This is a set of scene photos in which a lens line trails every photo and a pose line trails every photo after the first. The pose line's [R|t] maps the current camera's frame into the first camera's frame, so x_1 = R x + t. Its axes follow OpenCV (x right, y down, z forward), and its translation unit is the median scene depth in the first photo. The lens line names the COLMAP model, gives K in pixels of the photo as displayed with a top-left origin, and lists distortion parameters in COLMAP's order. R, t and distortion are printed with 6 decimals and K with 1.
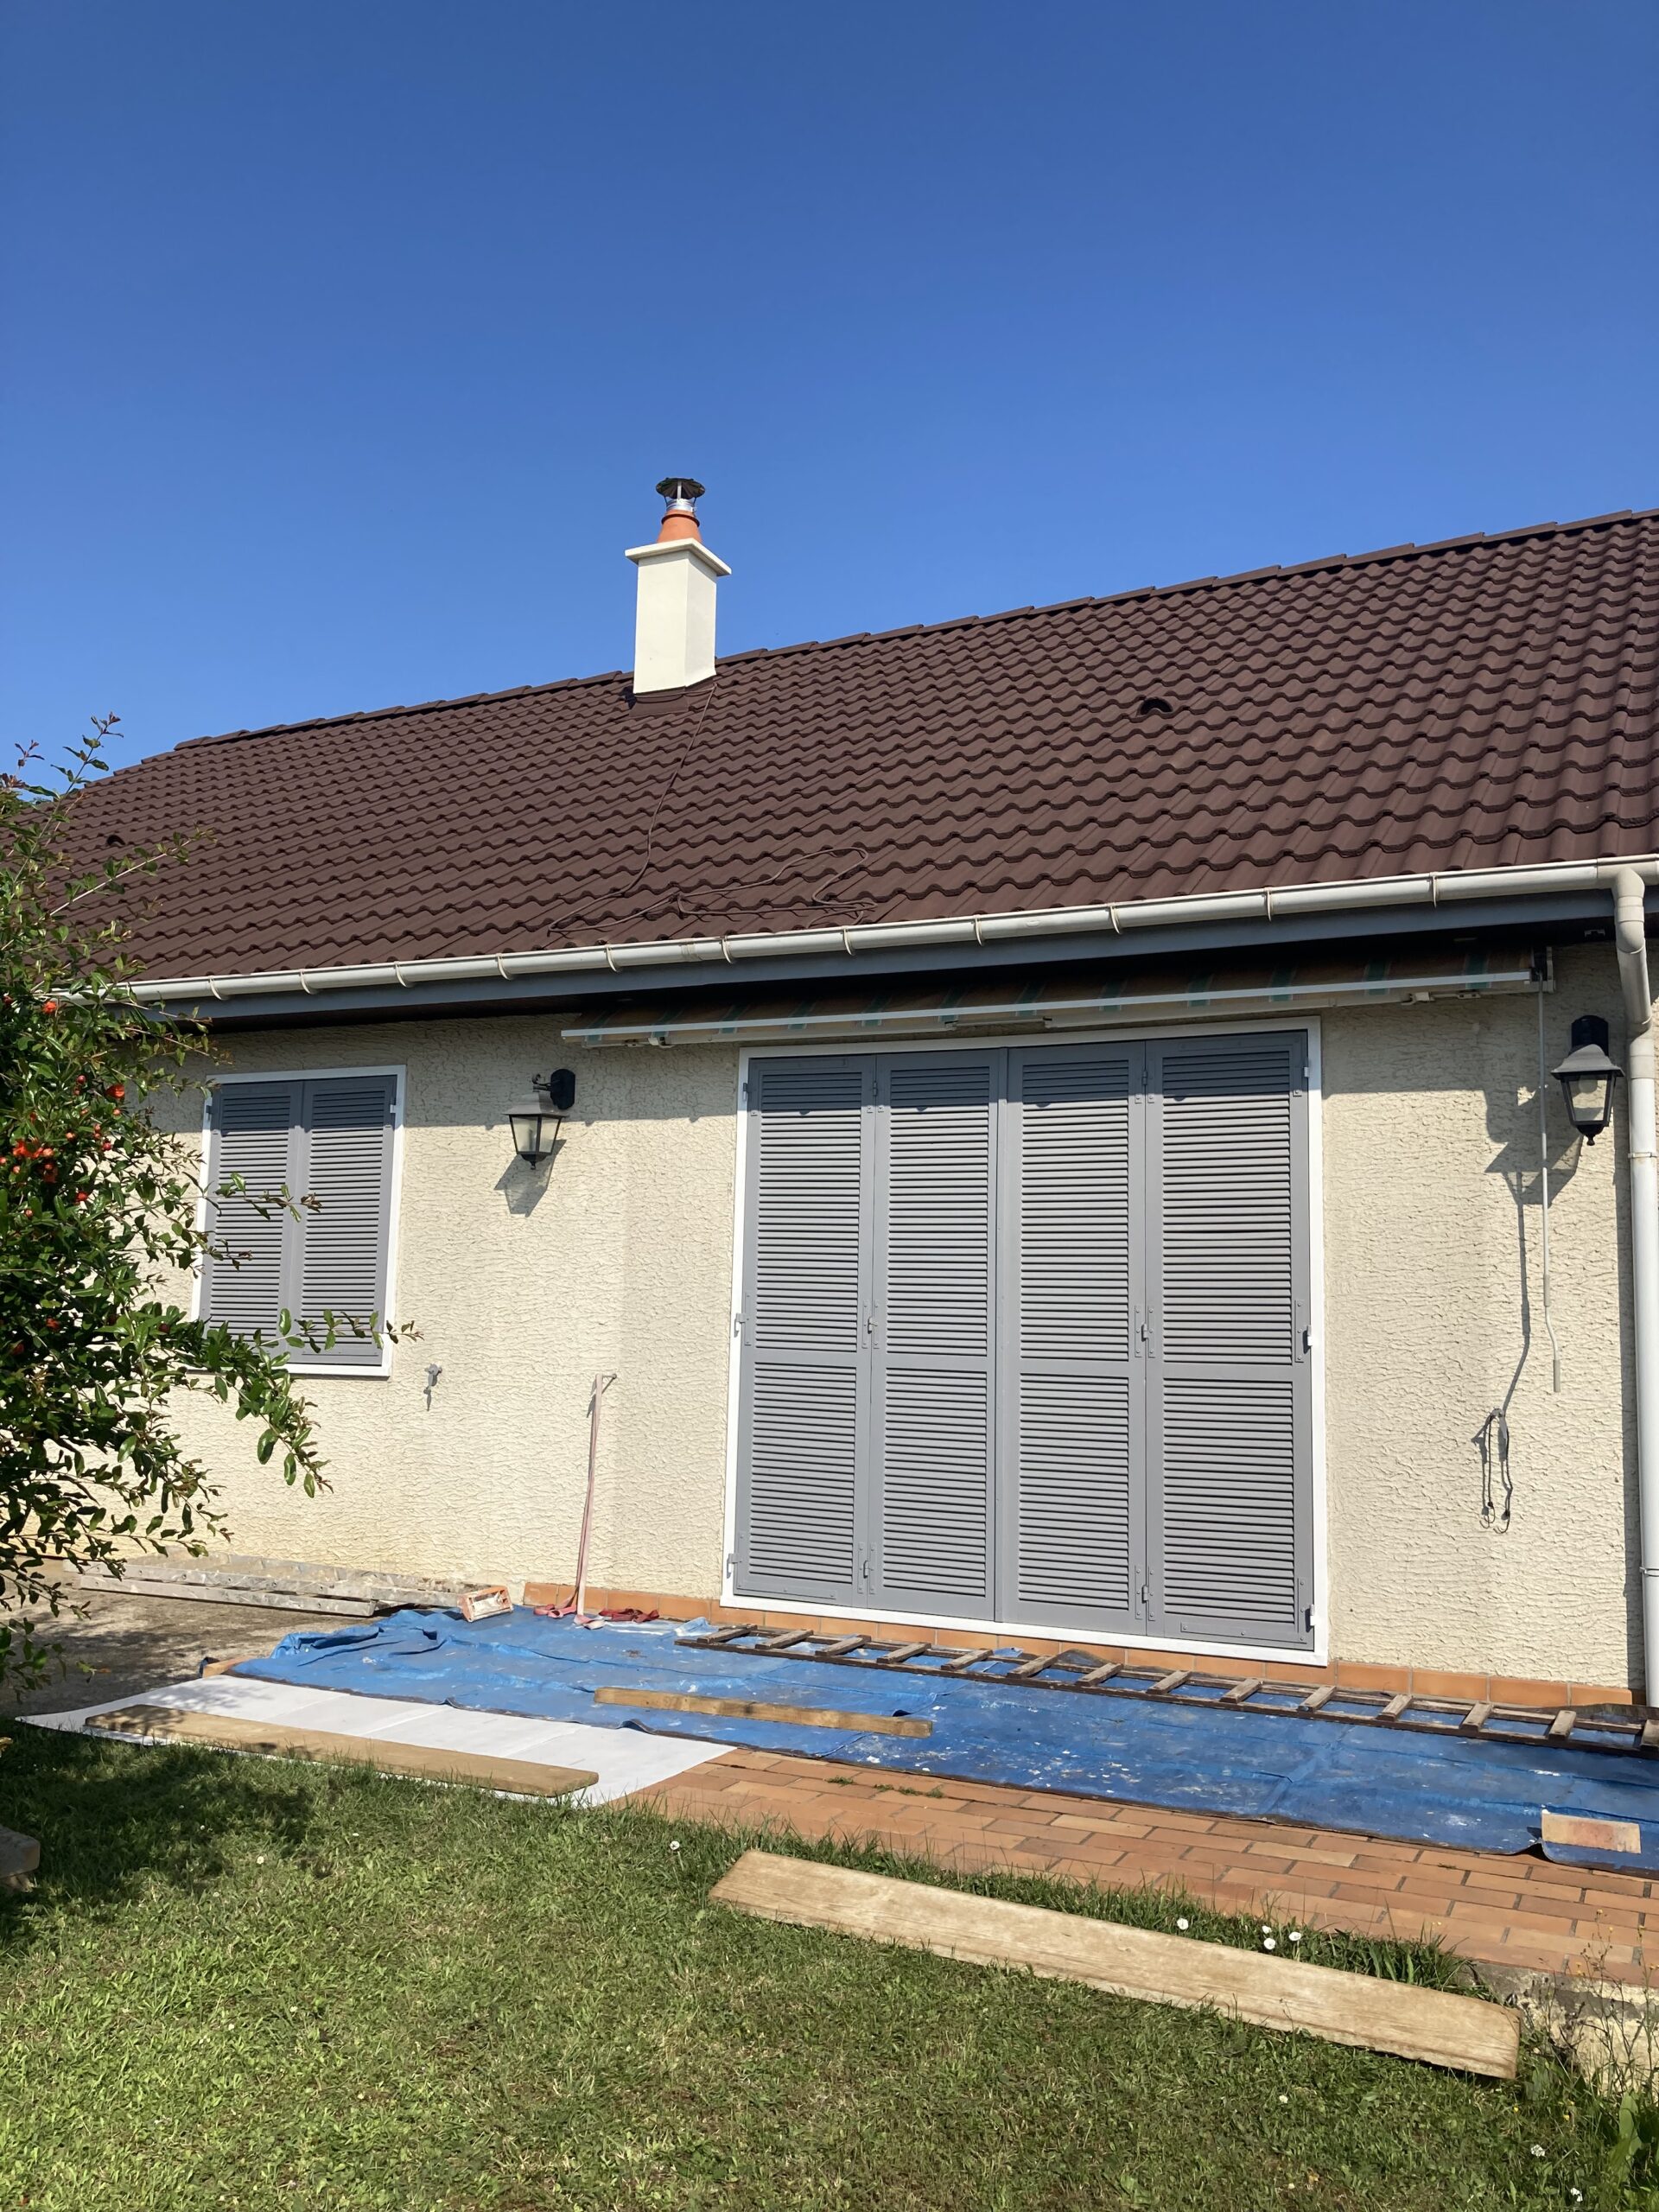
lens RADIAL K [[1801.6, 0, 829.5], [0, 1801.6, 1106.0], [0, 0, 1]] dist [0.001080, 0.000244]
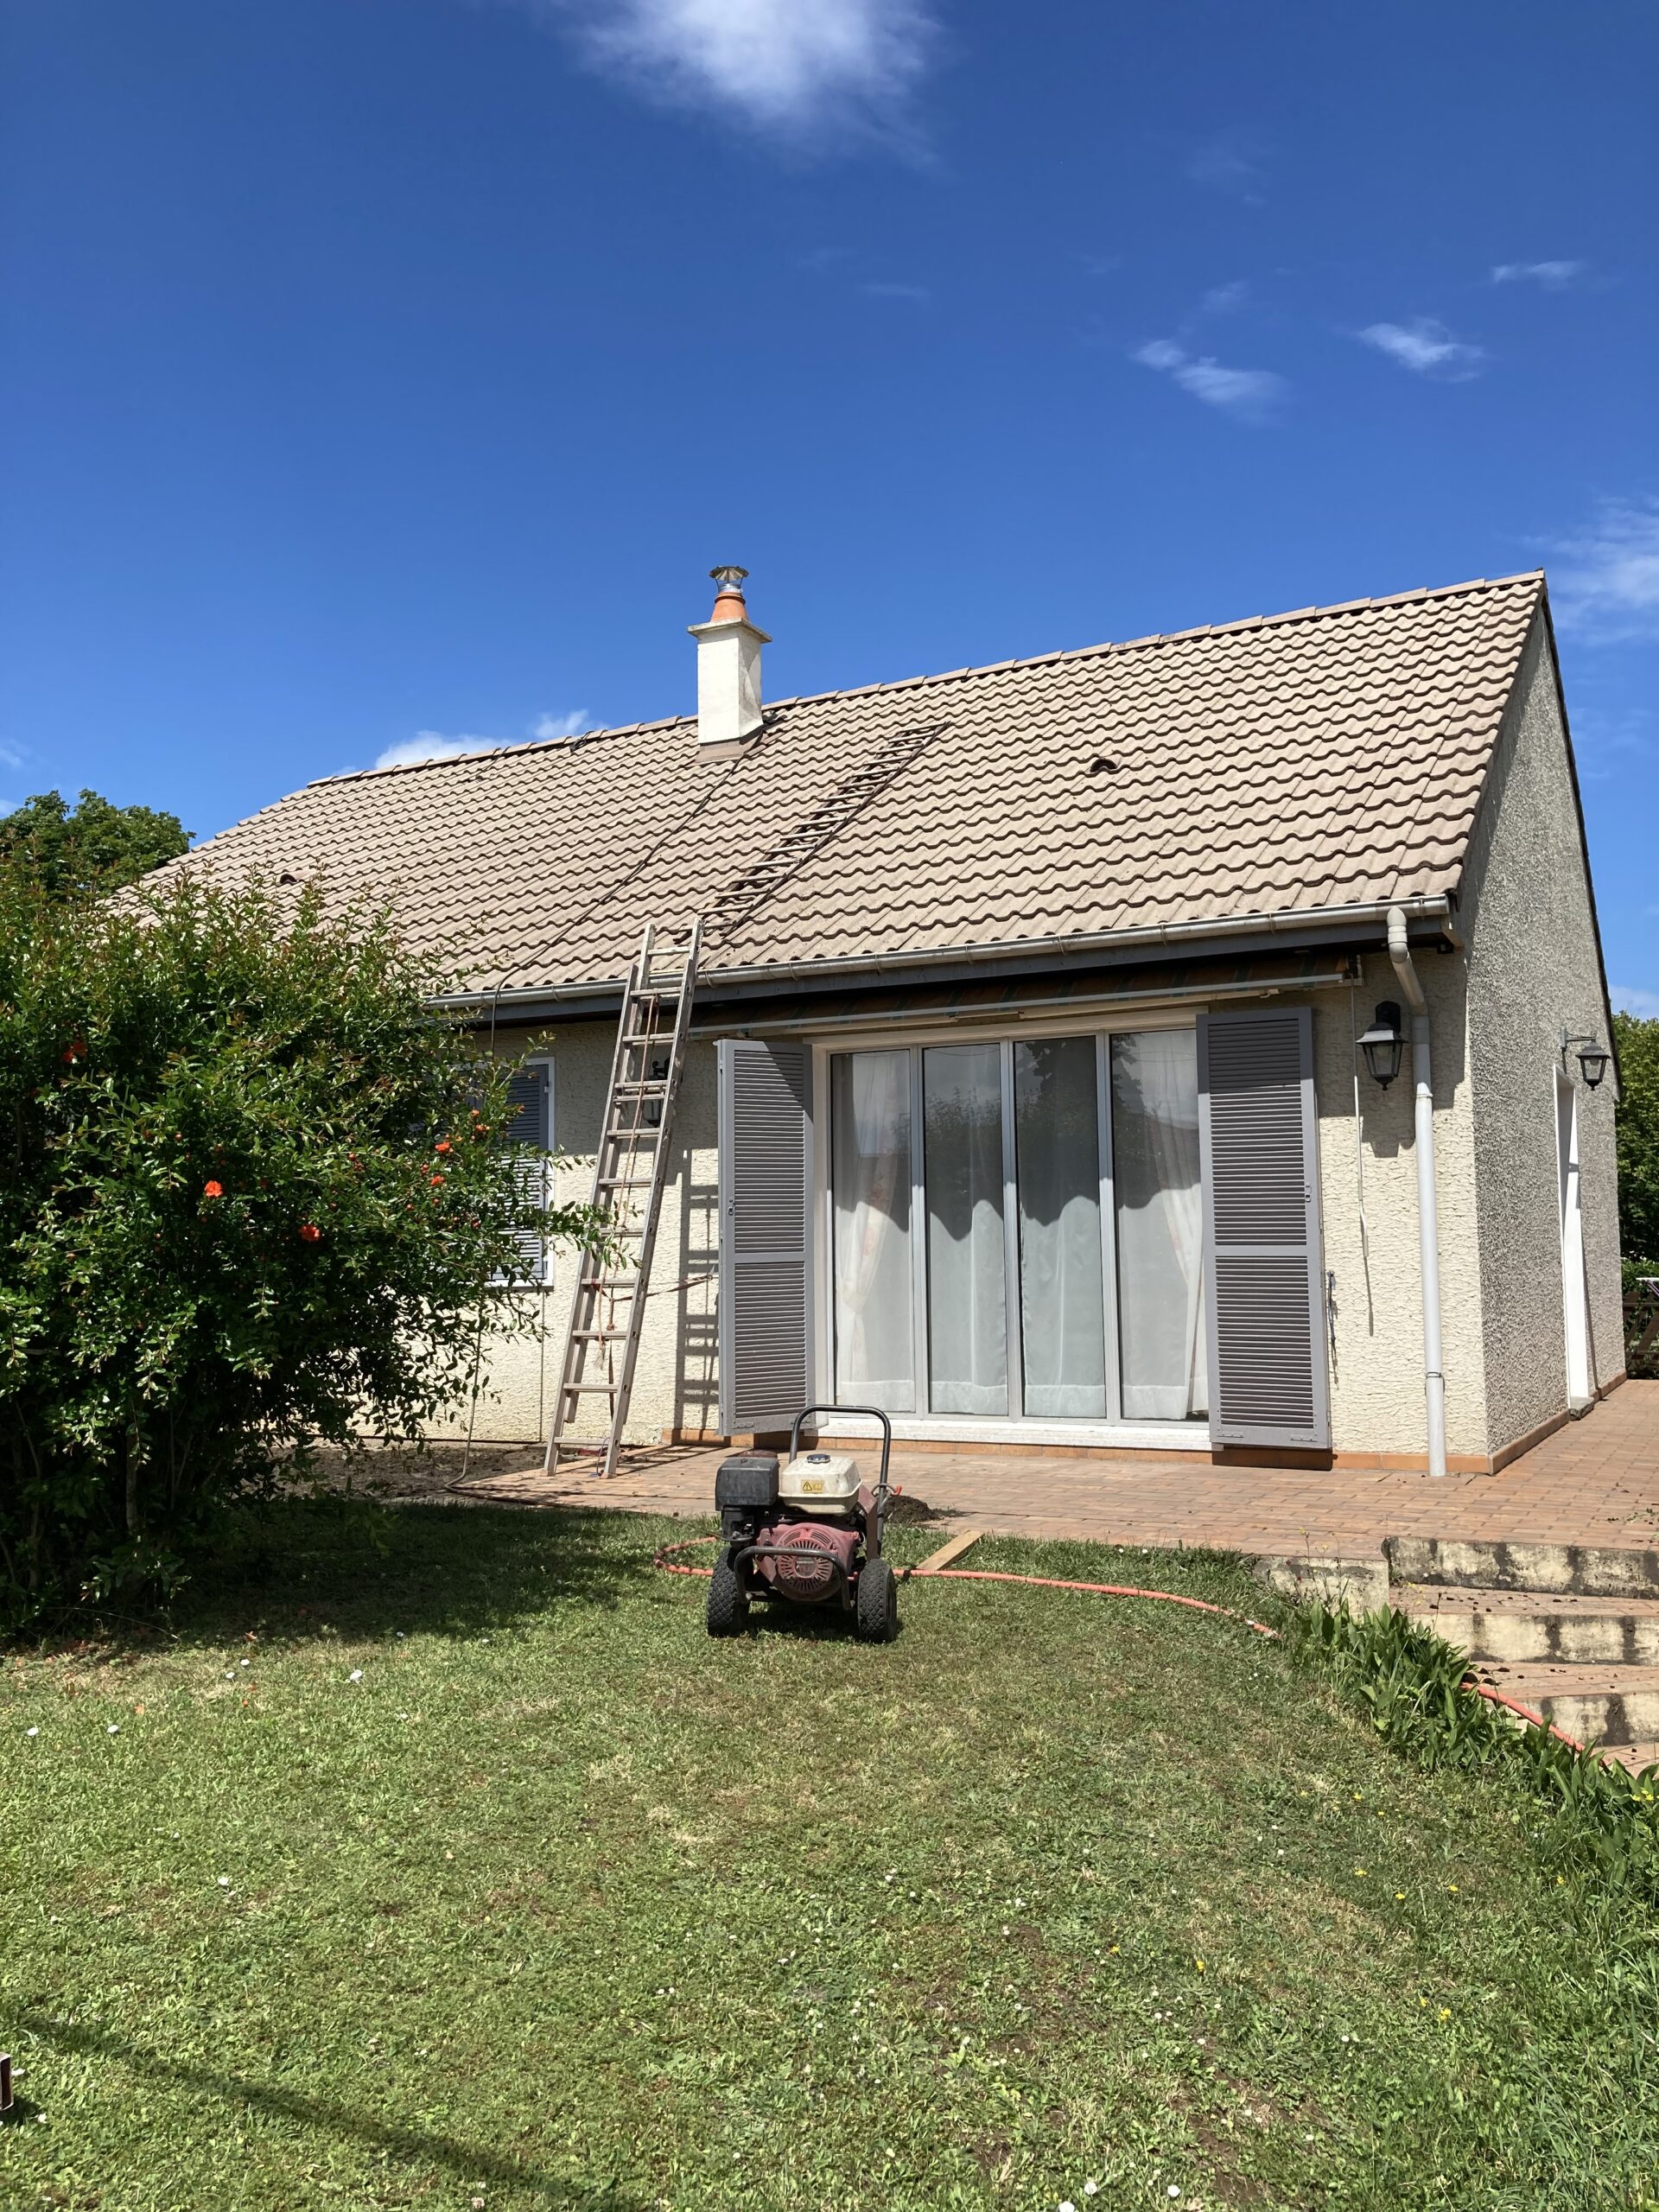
lens RADIAL K [[1801.6, 0, 829.5], [0, 1801.6, 1106.0], [0, 0, 1]] dist [0.001080, 0.000244]
pose [[0.999272, -0.027080, -0.026874, 0.012440], [0.027614, 0.999424, 0.019721, -0.007198], [0.026325, -0.020449, 0.999444, -0.397552]]
